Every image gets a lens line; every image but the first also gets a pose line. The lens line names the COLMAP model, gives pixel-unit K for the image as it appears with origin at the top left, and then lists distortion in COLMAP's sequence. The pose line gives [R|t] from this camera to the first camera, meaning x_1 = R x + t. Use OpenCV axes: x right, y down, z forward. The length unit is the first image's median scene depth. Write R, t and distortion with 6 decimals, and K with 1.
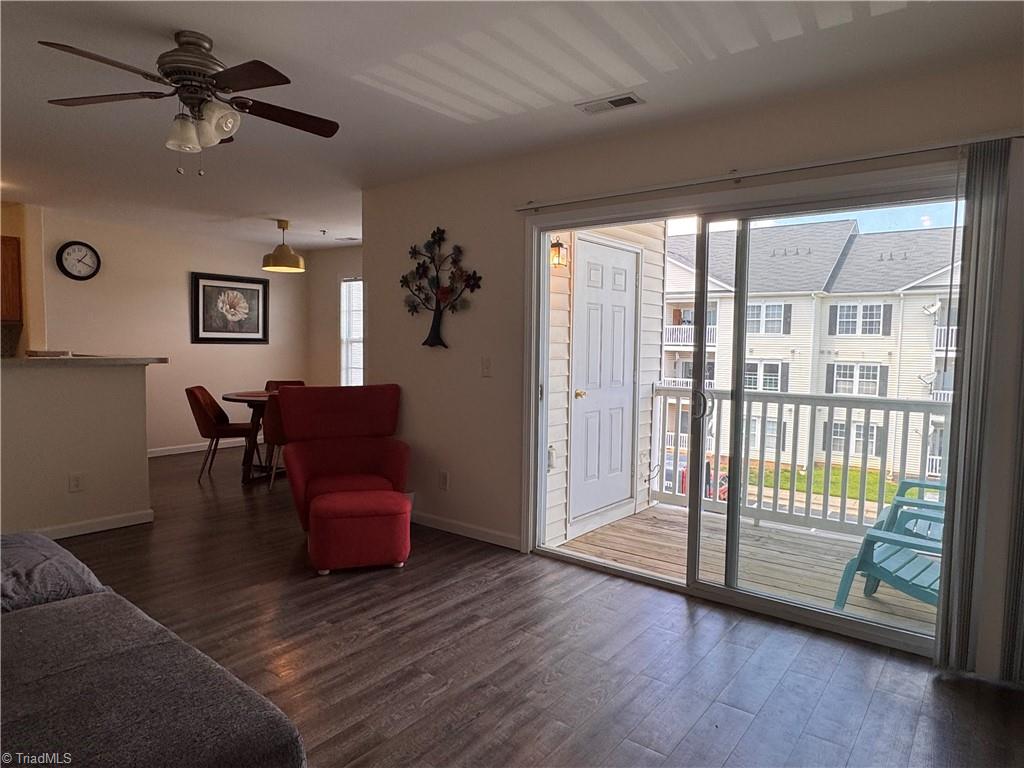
lens RADIAL K [[631.7, 0, 515.5], [0, 631.7, 384.4], [0, 0, 1]] dist [0.001513, 0.000310]
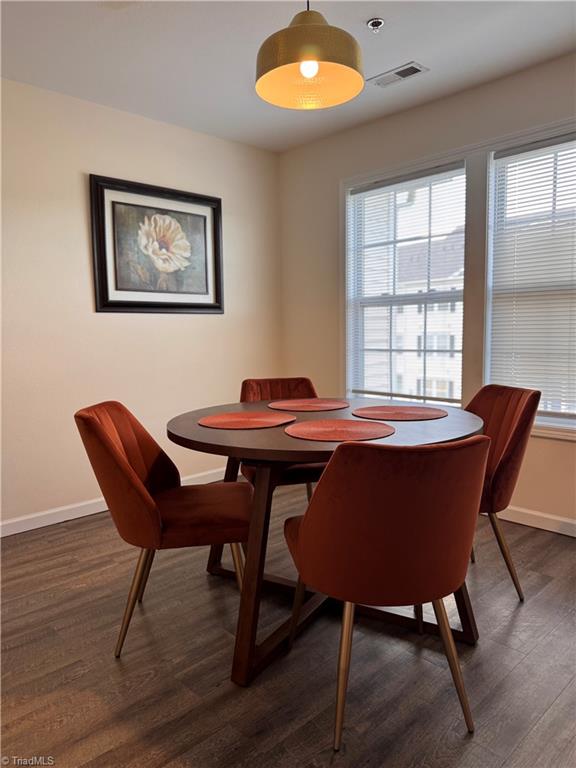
lens RADIAL K [[541.1, 0, 286.4], [0, 541.1, 386.2], [0, 0, 1]] dist [0.012780, -0.000385]
pose [[0.986442, -0.022346, -0.162584, -0.268355], [0.028222, 0.999026, 0.033920, -0.013319], [0.161668, -0.038048, 0.986111, 0.546669]]
